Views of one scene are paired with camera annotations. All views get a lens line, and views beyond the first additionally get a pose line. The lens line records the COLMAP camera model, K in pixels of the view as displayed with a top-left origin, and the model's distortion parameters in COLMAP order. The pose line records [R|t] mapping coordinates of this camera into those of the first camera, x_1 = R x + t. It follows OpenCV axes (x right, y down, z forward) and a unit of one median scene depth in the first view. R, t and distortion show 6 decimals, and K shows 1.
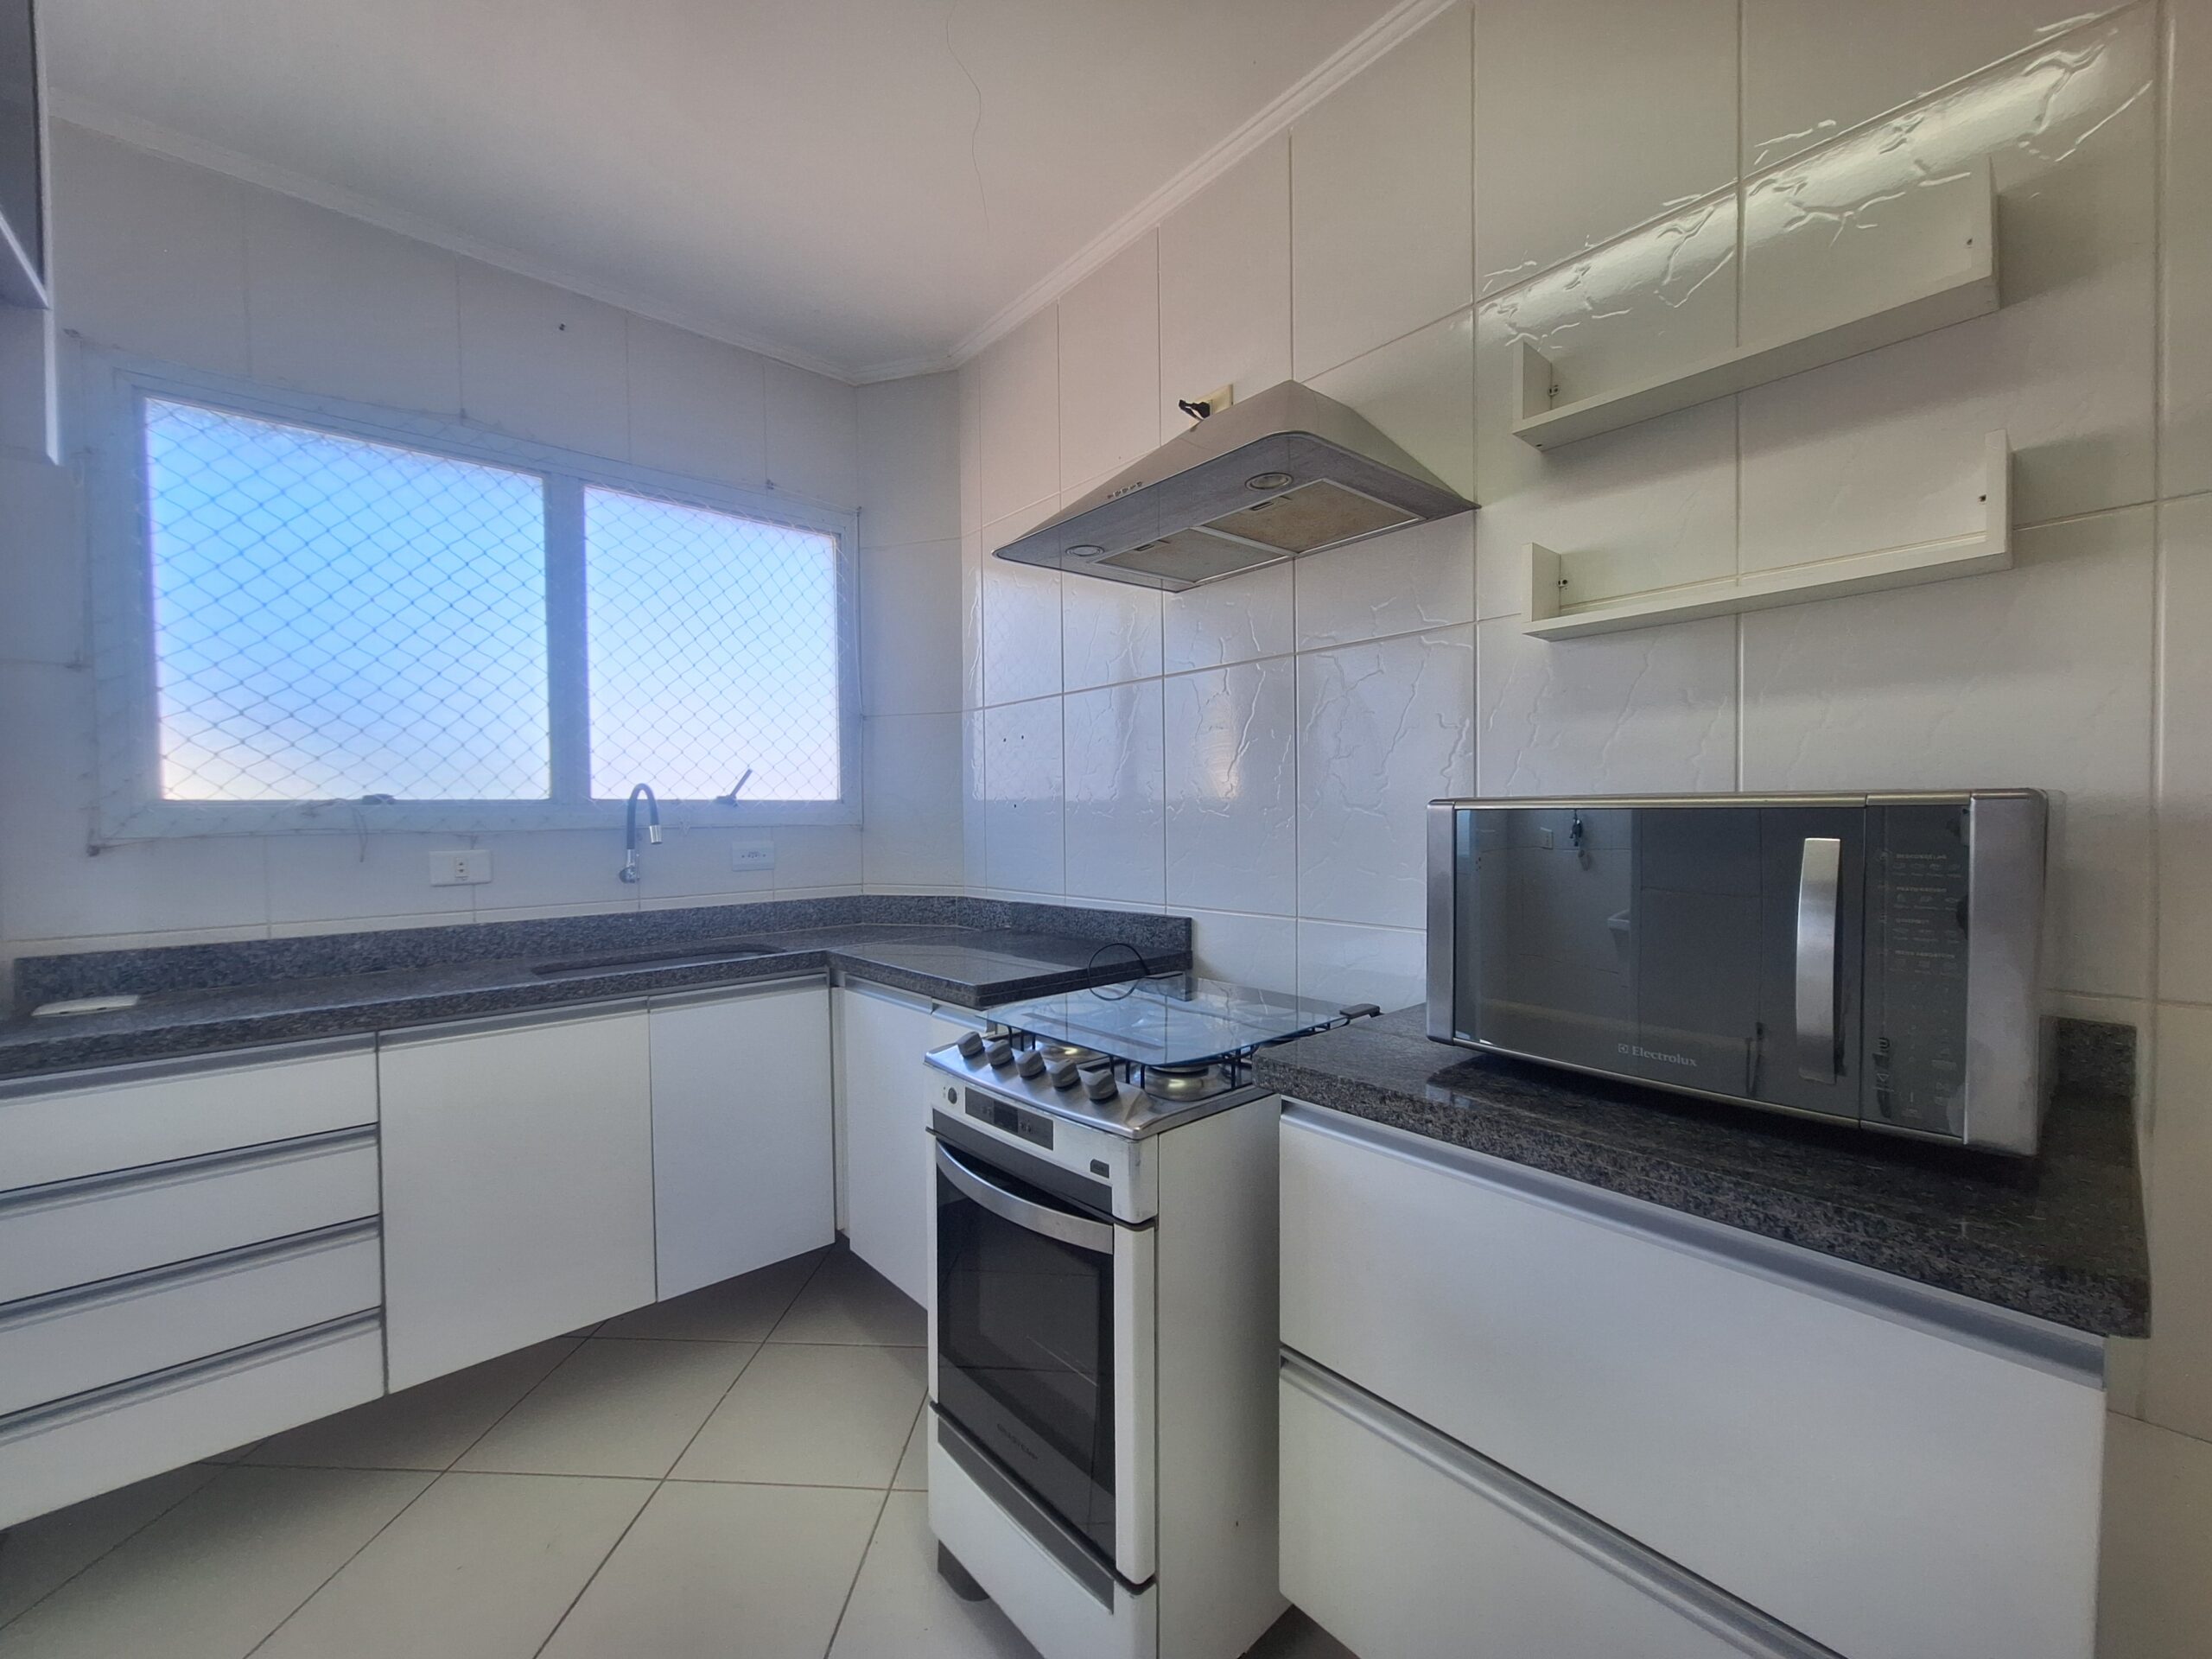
lens RADIAL K [[883.2, 0, 1093.3], [0, 883.2, 836.6], [0, 0, 1]] dist [-0.012463, 0.007428]
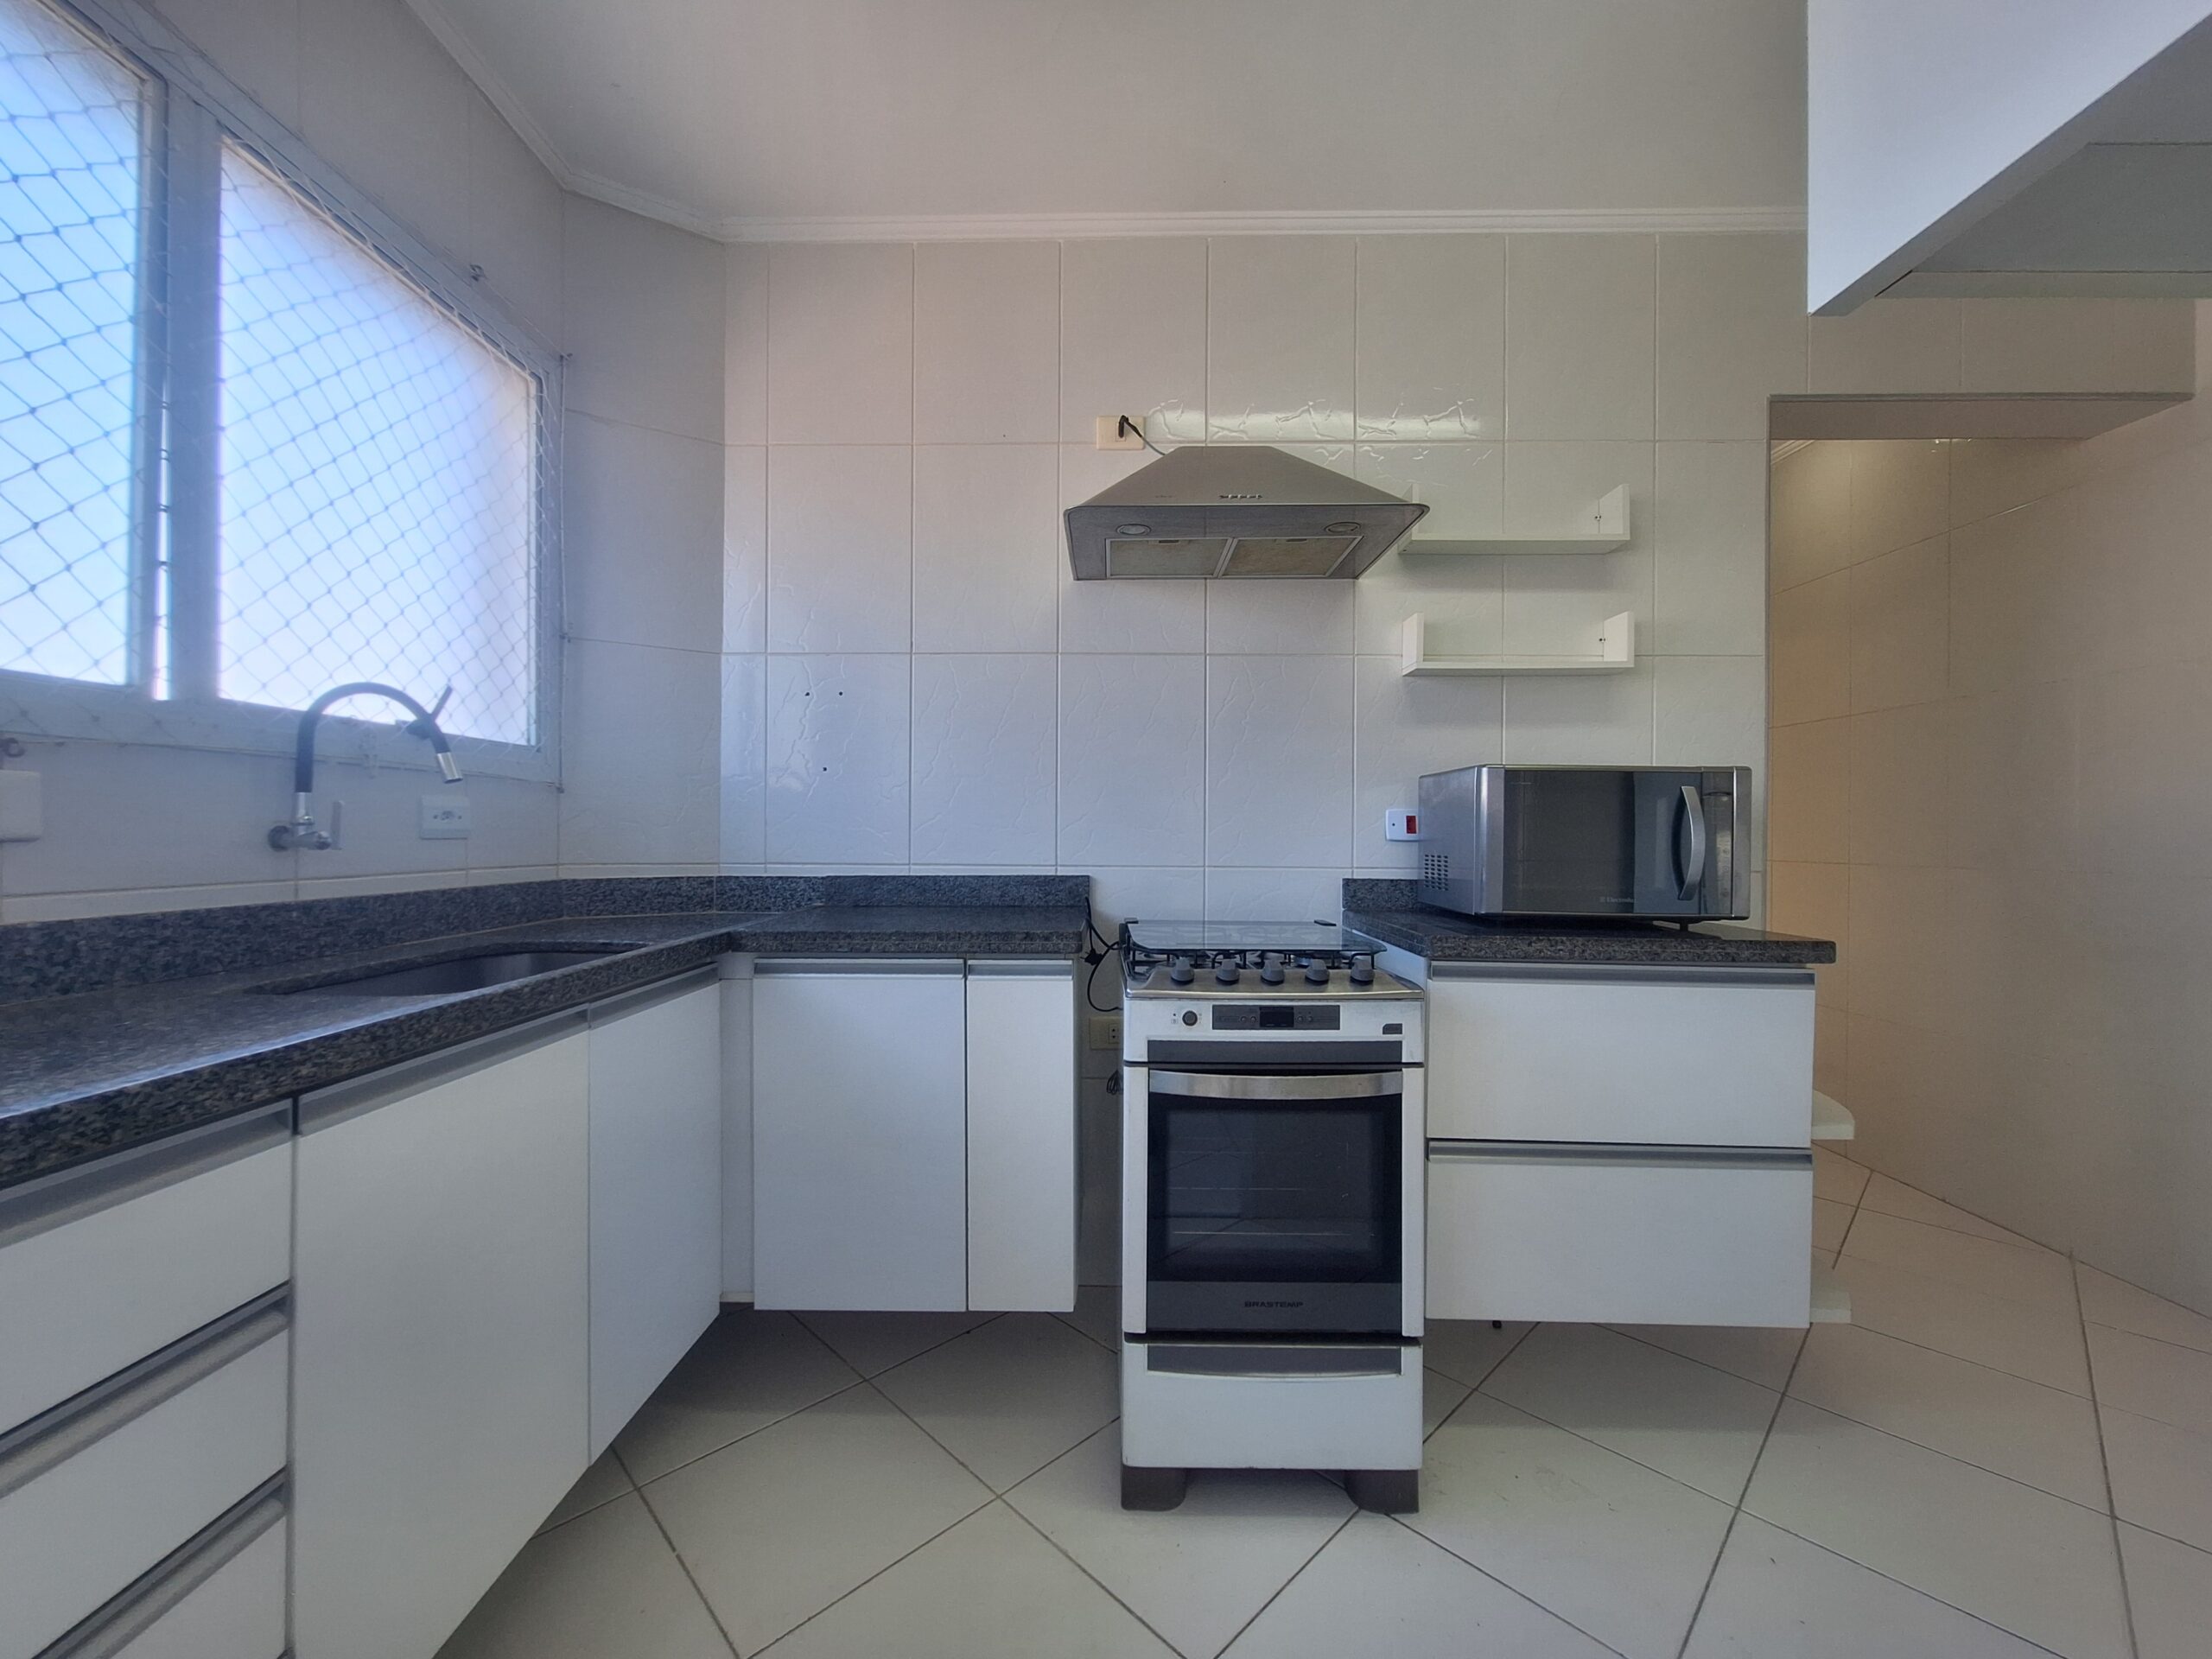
lens RADIAL K [[865.5, 0, 1092.8], [0, 865.5, 842.2], [0, 0, 1]] dist [-0.001614, 0.000246]
pose [[0.673607, 0.009994, 0.739022, -0.678171], [0.003555, 0.999853, -0.016761, 0.067090], [-0.739081, 0.013918, 0.673473, 0.257416]]
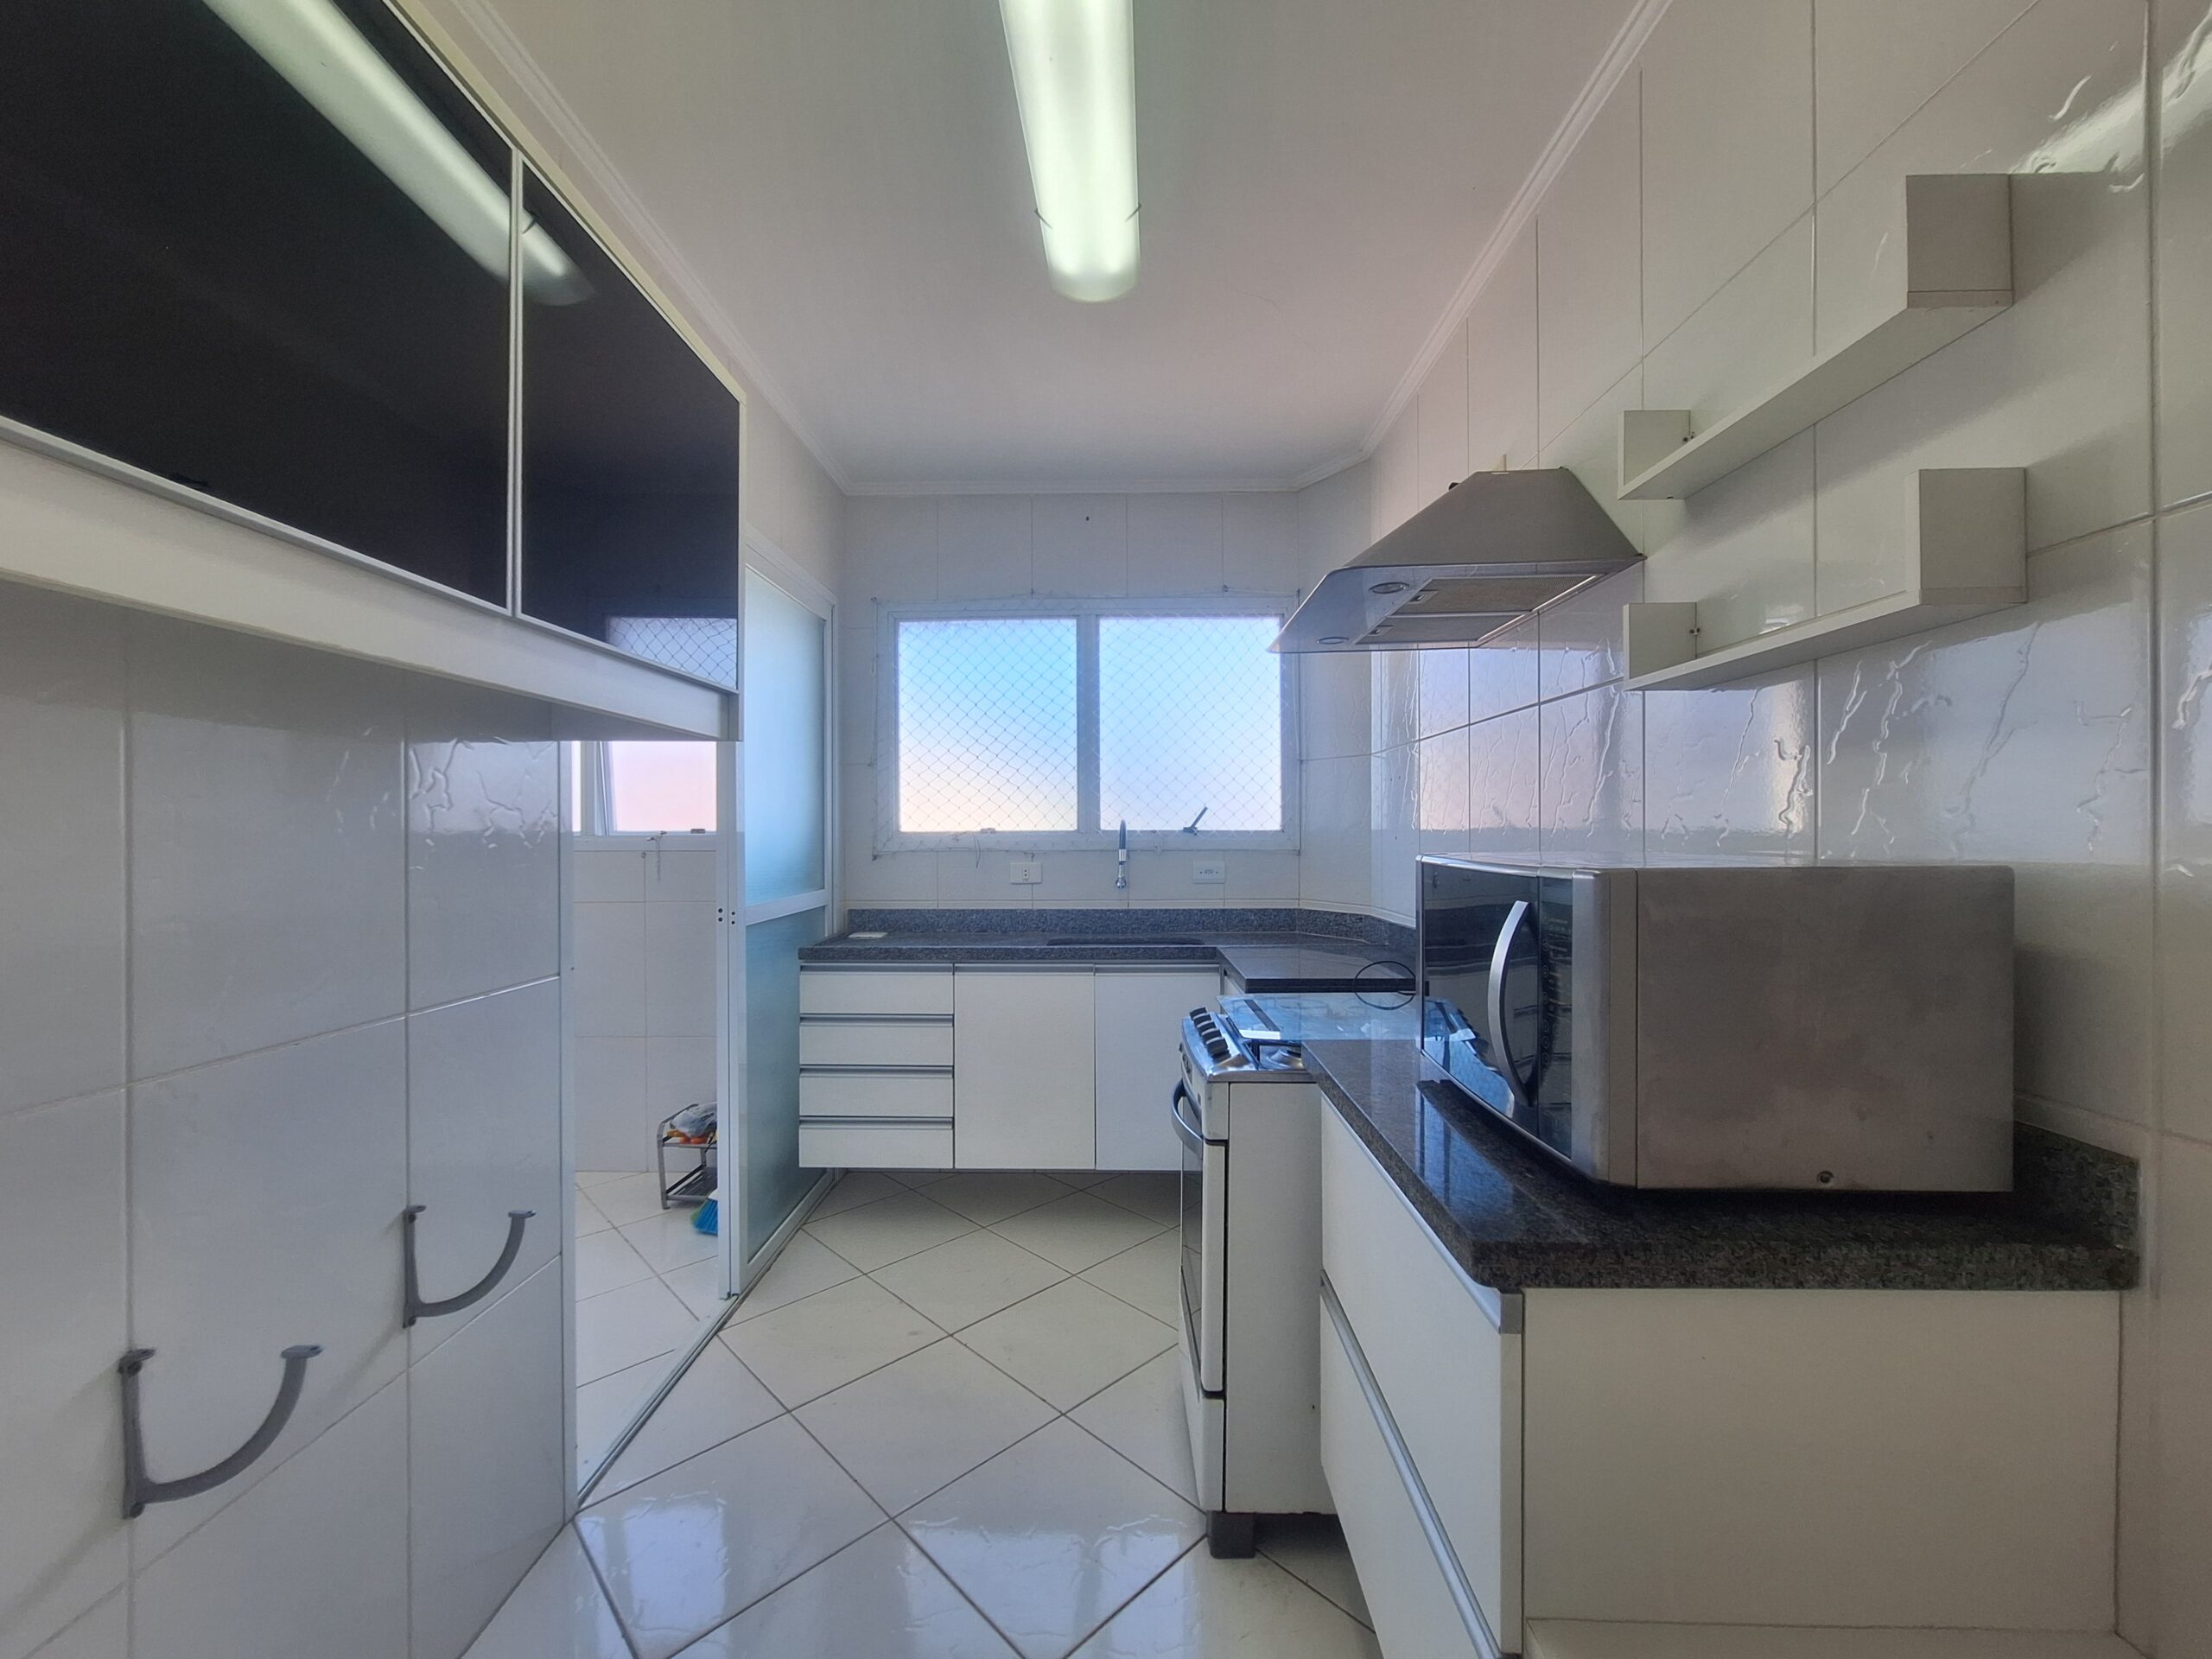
lens RADIAL K [[883.2, 0, 1093.3], [0, 883.2, 836.6], [0, 0, 1]] dist [-0.012463, 0.007428]
pose [[0.741427, 0.012507, -0.670917, 0.465465], [-0.021627, 0.999752, -0.005262, -0.026422], [0.670685, 0.018412, 0.741514, -0.116449]]
